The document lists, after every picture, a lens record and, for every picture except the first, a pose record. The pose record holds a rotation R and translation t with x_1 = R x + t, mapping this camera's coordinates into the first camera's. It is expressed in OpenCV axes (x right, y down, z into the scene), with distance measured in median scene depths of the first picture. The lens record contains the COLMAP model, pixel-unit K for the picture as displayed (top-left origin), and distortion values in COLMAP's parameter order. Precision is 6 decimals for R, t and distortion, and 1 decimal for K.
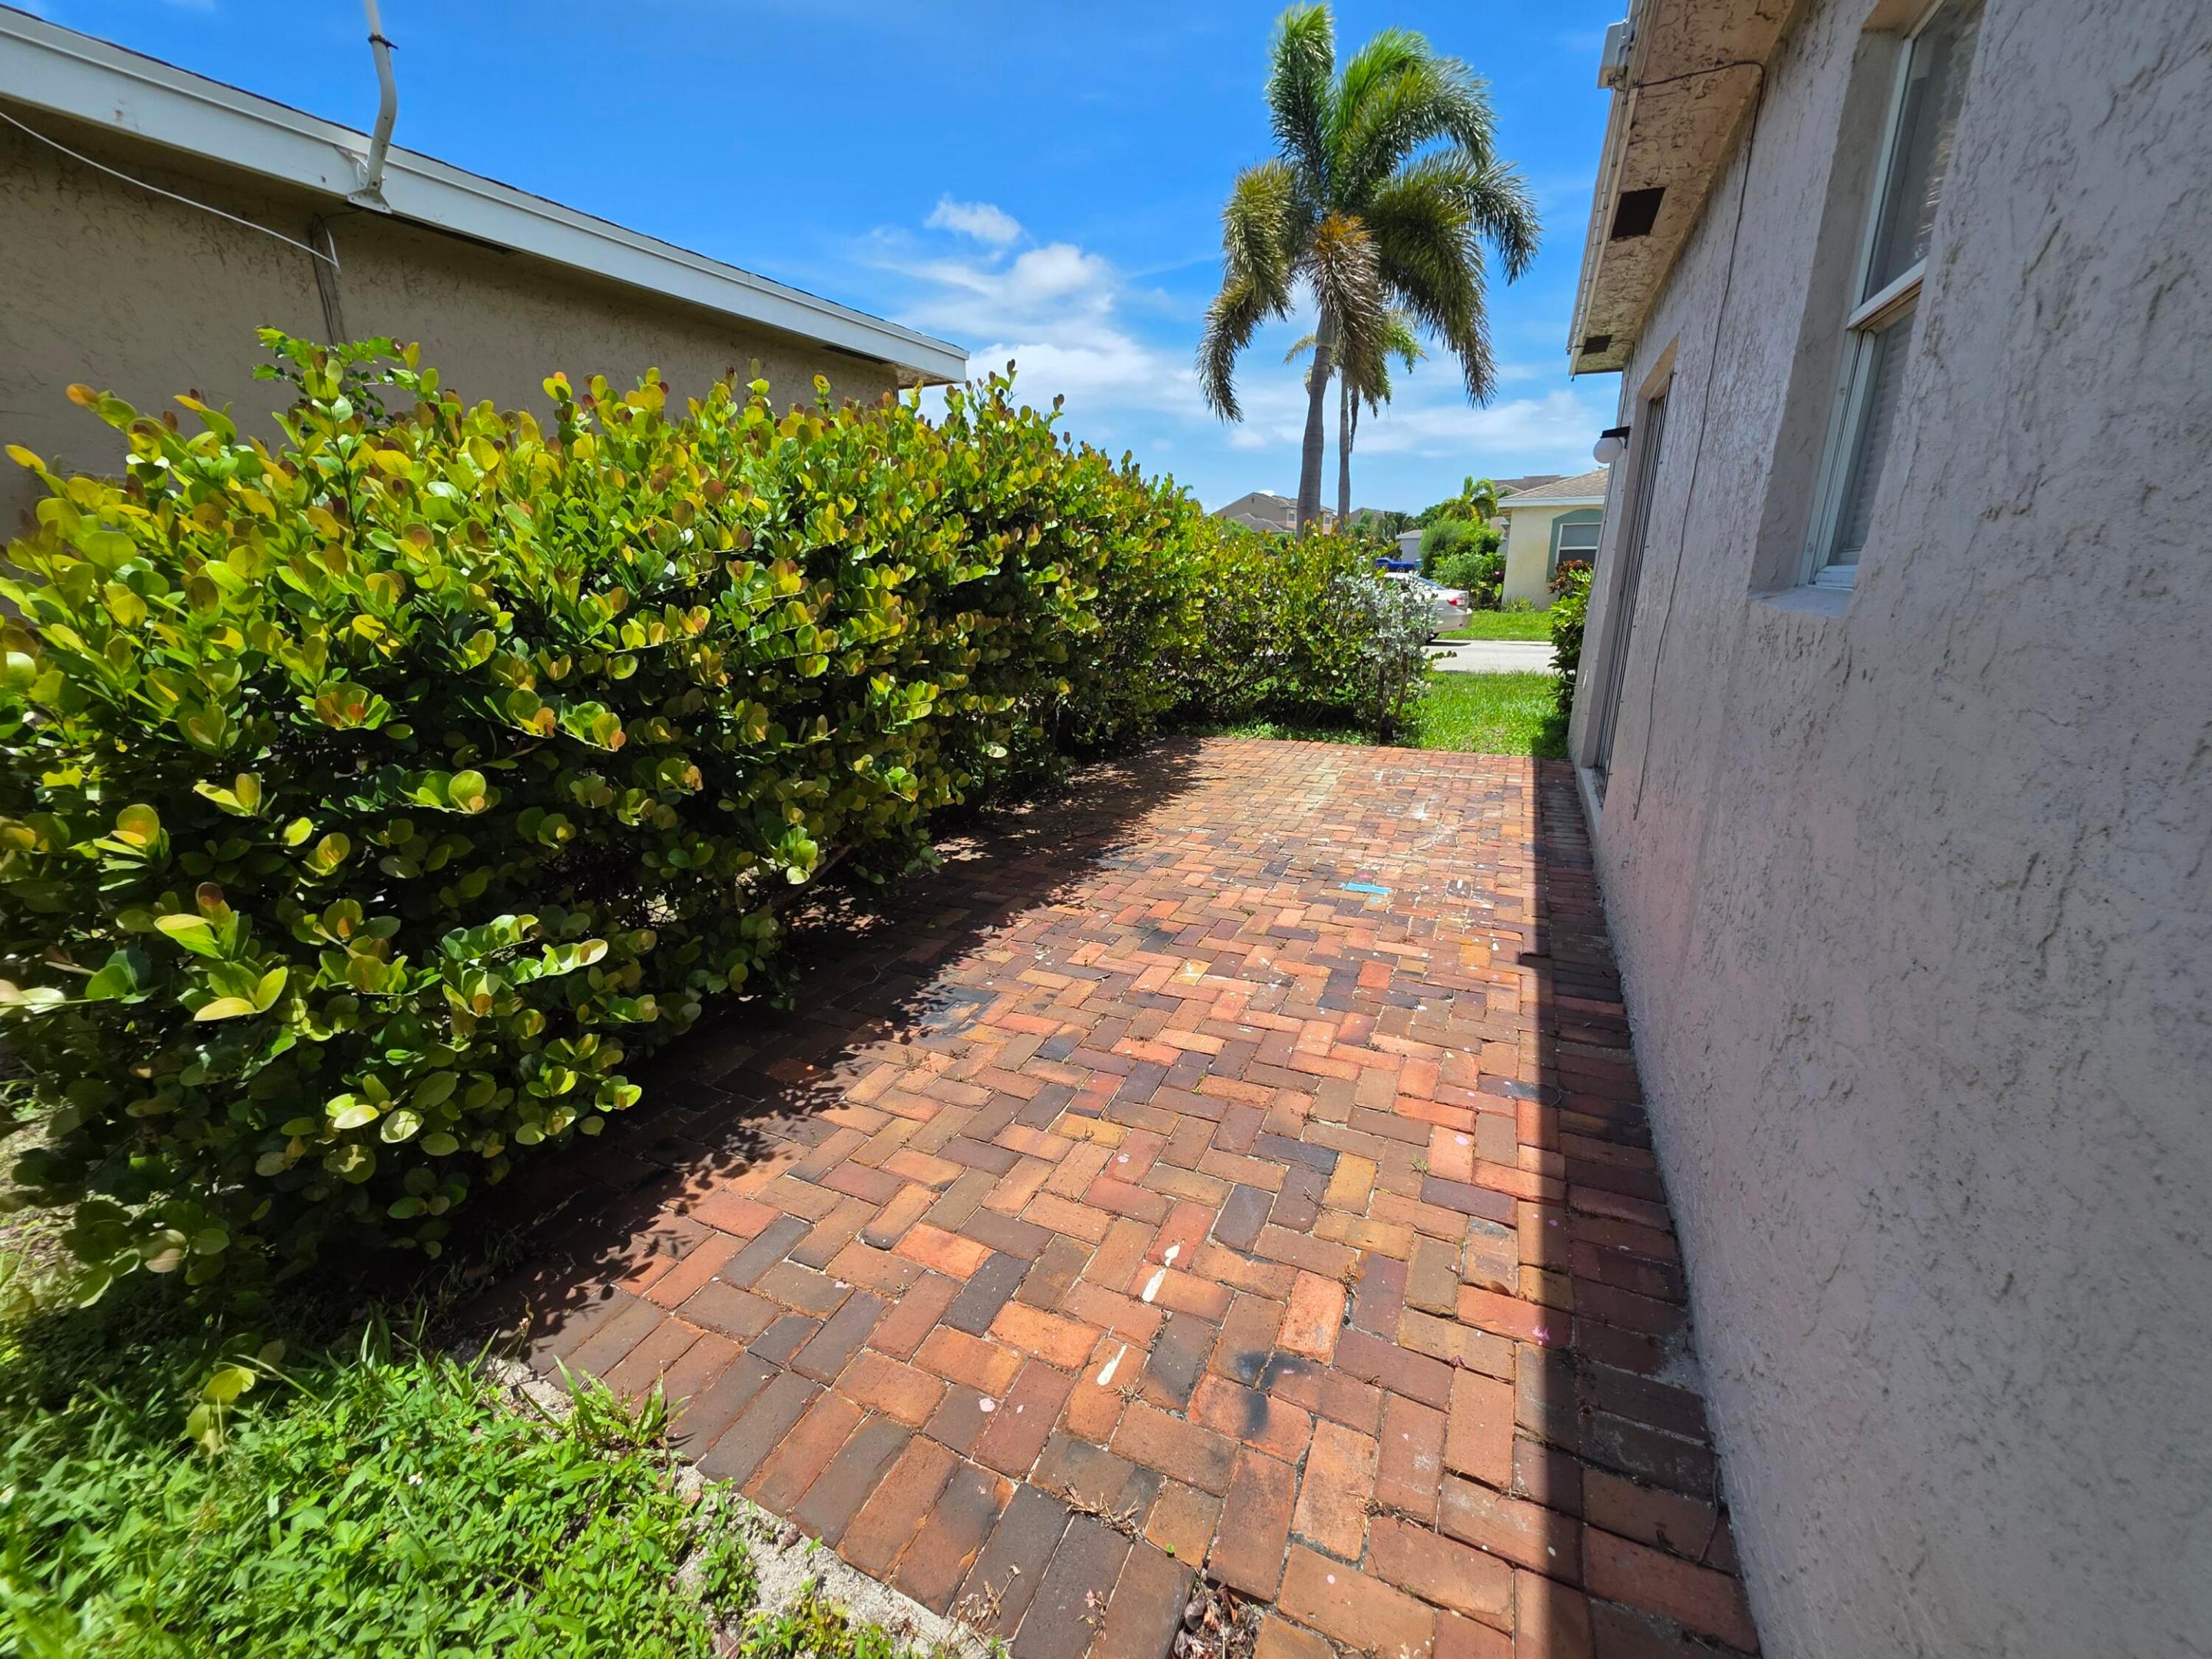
lens RADIAL K [[891.6, 0, 1107.4], [0, 891.6, 821.5], [0, 0, 1]] dist [-0.000318, -0.000185]
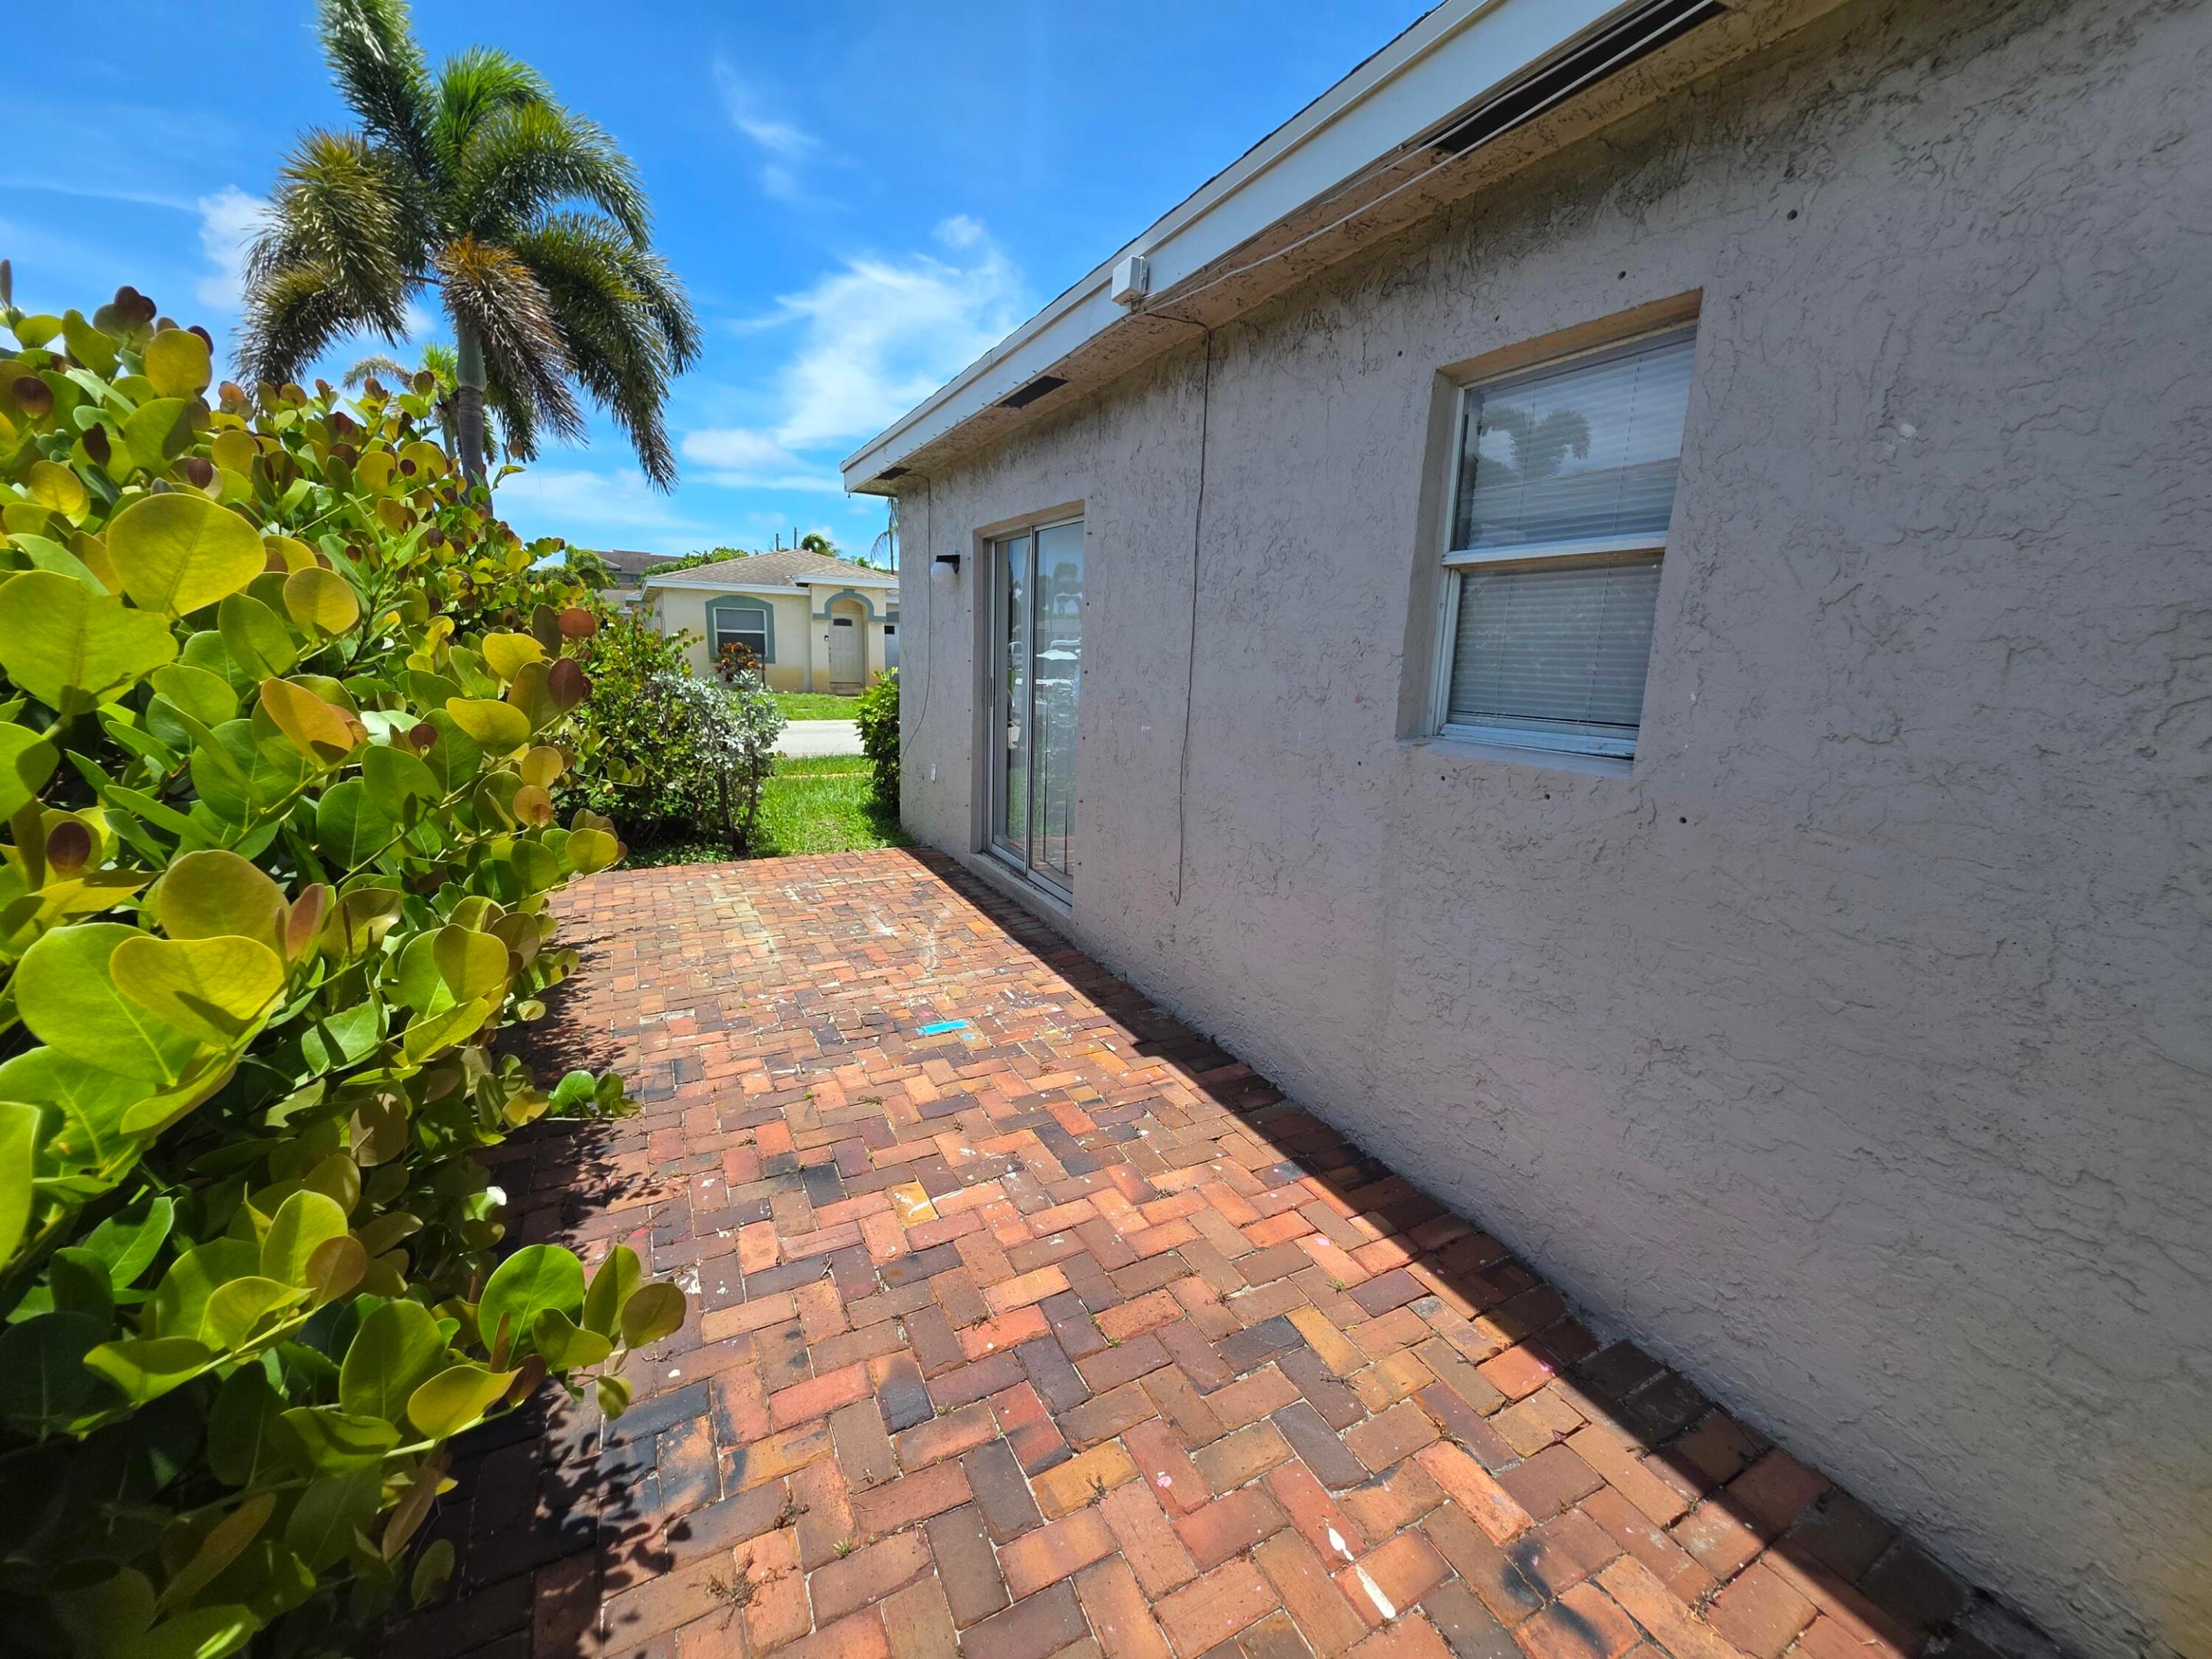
lens RADIAL K [[878.7, 0, 1106.2], [0, 878.7, 831.3], [0, 0, 1]] dist [0.001732, -0.000071]
pose [[0.604376, -0.136192, 0.784972, -0.324317], [0.185860, 0.982197, 0.027310, -0.128833], [-0.774716, 0.129389, 0.618929, 0.287575]]
